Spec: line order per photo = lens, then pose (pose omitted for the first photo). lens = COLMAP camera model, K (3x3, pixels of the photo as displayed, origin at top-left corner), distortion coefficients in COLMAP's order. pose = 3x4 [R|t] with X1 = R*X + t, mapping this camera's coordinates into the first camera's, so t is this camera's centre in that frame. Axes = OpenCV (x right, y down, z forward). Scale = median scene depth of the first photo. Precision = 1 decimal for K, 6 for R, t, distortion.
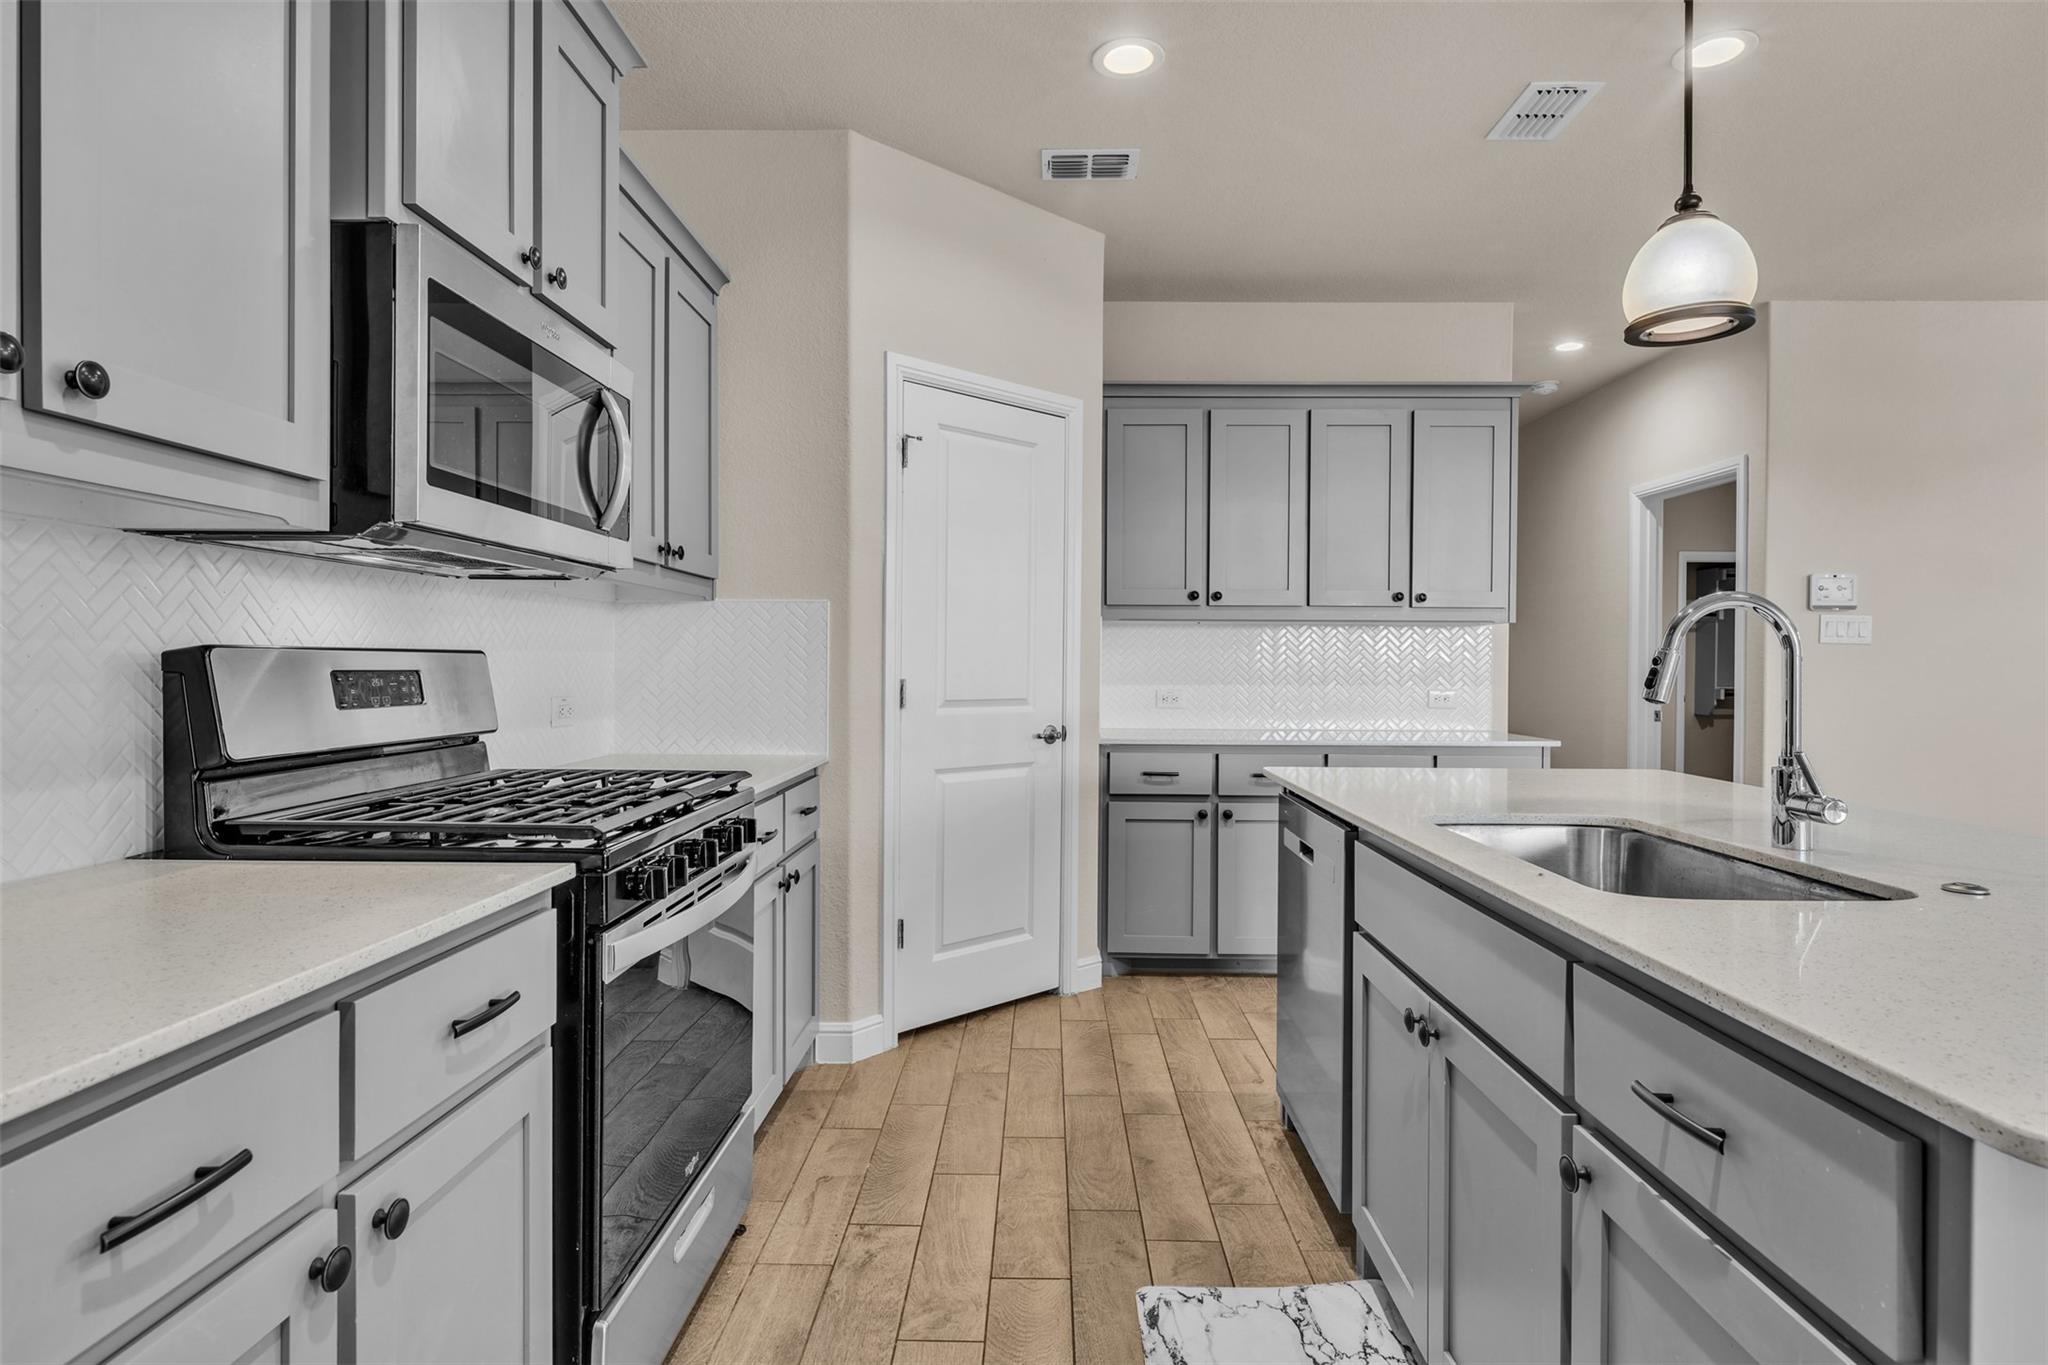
lens RADIAL K [[1049.2, 0, 1024.0], [0, 1049.2, 682.5], [0, 0, 1]] dist [0.001111, 0.000142]
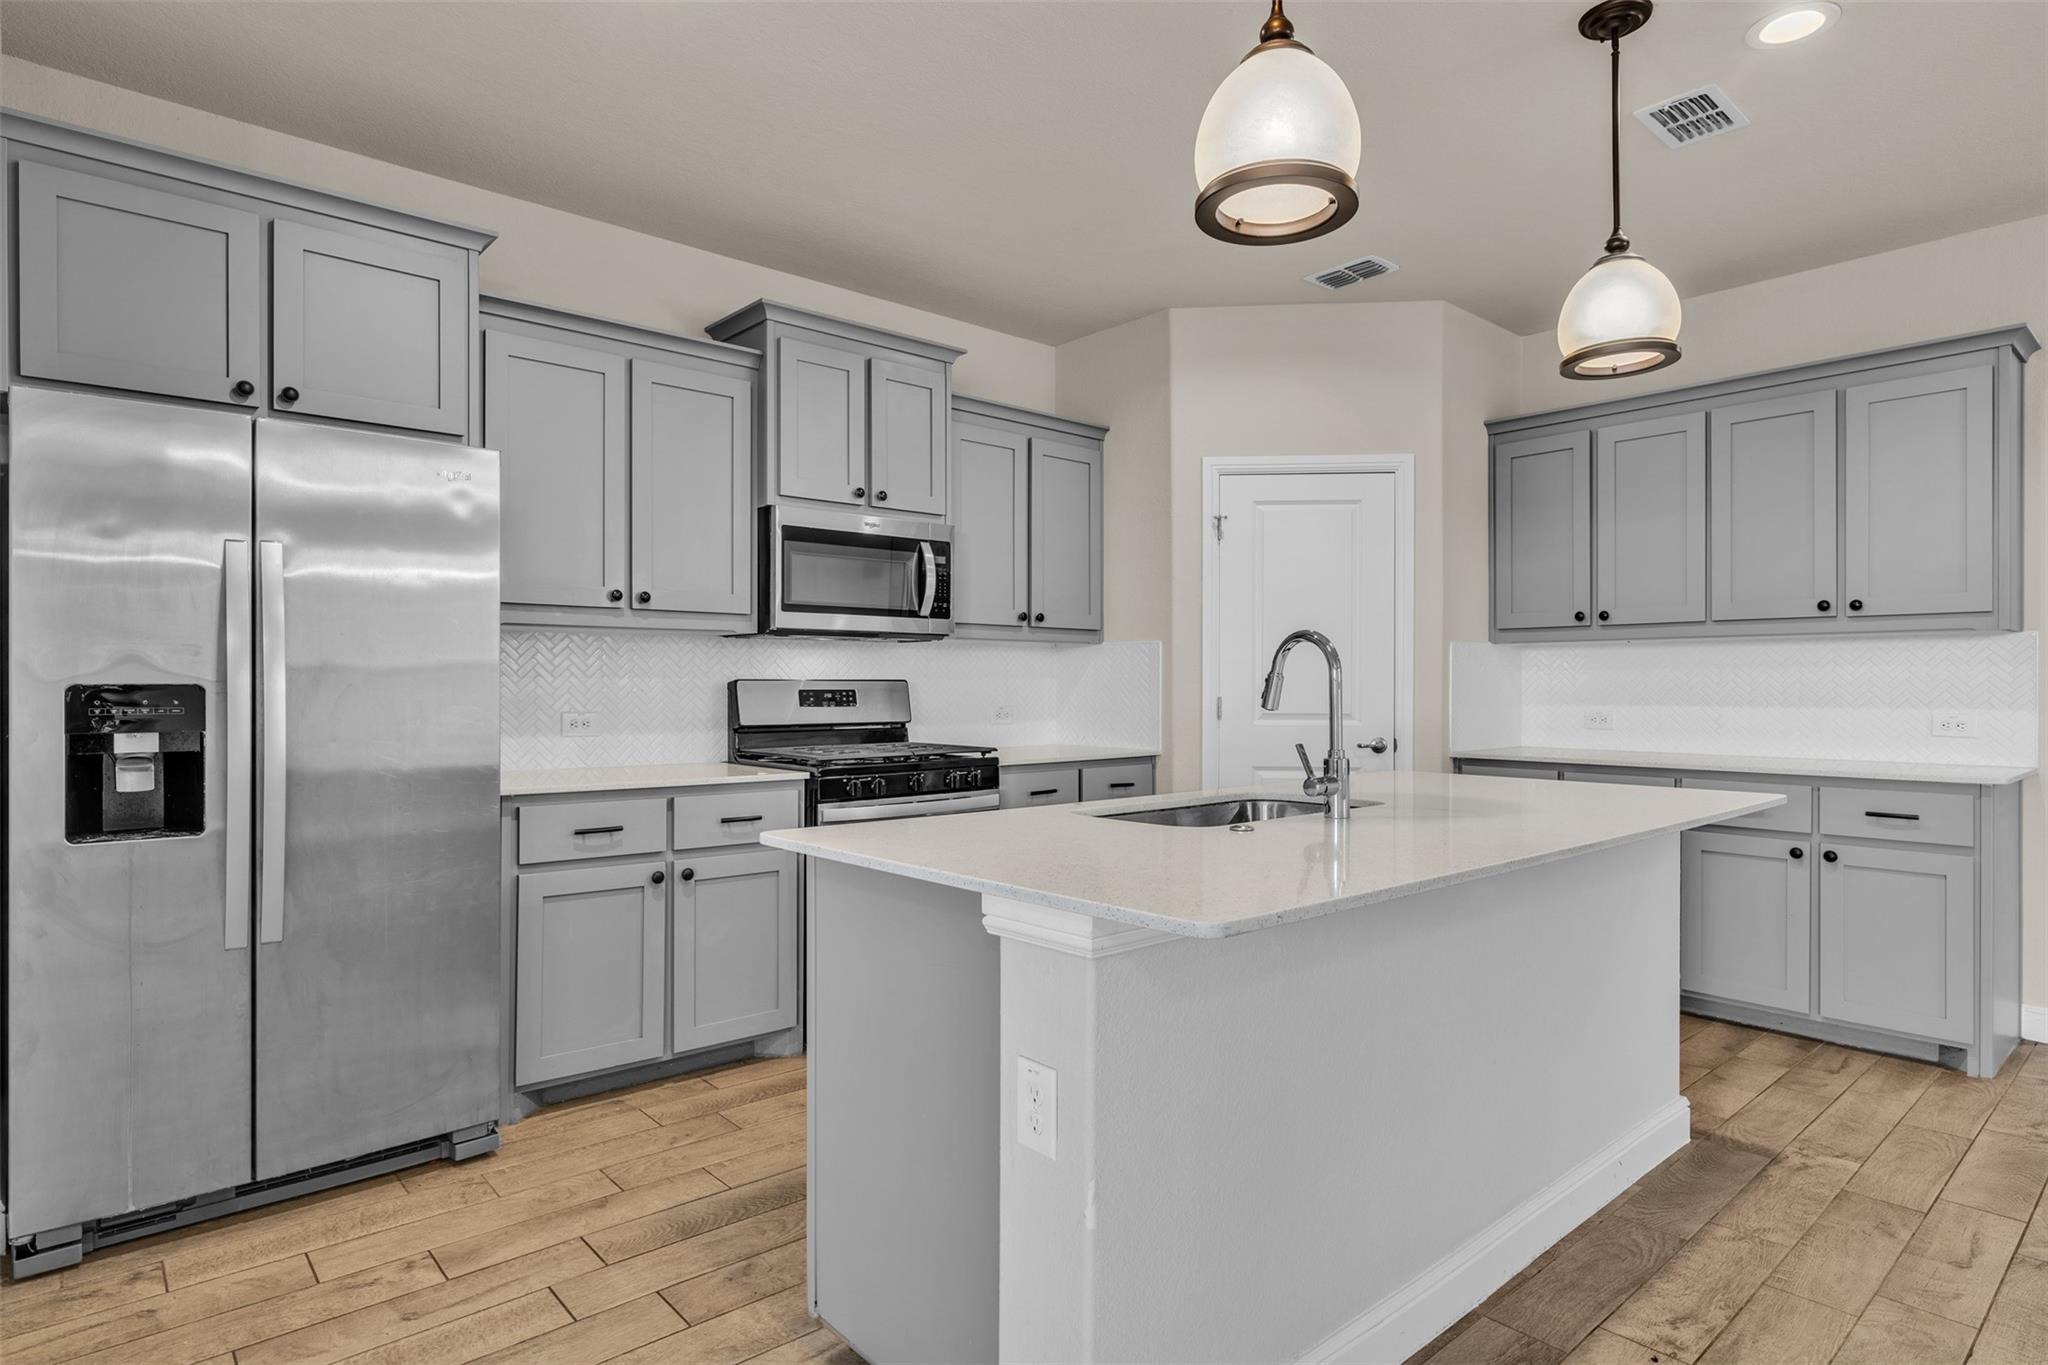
lens RADIAL K [[1074.3, 0, 1023.9], [0, 1074.3, 692.0], [0, 0, 1]] dist [-0.043134, 0.000046]
pose [[0.665316, -0.001812, -0.746560, 1.020518], [-0.009536, 0.999895, -0.010924, 0.010368], [0.746501, 0.014387, 0.665229, -0.130448]]
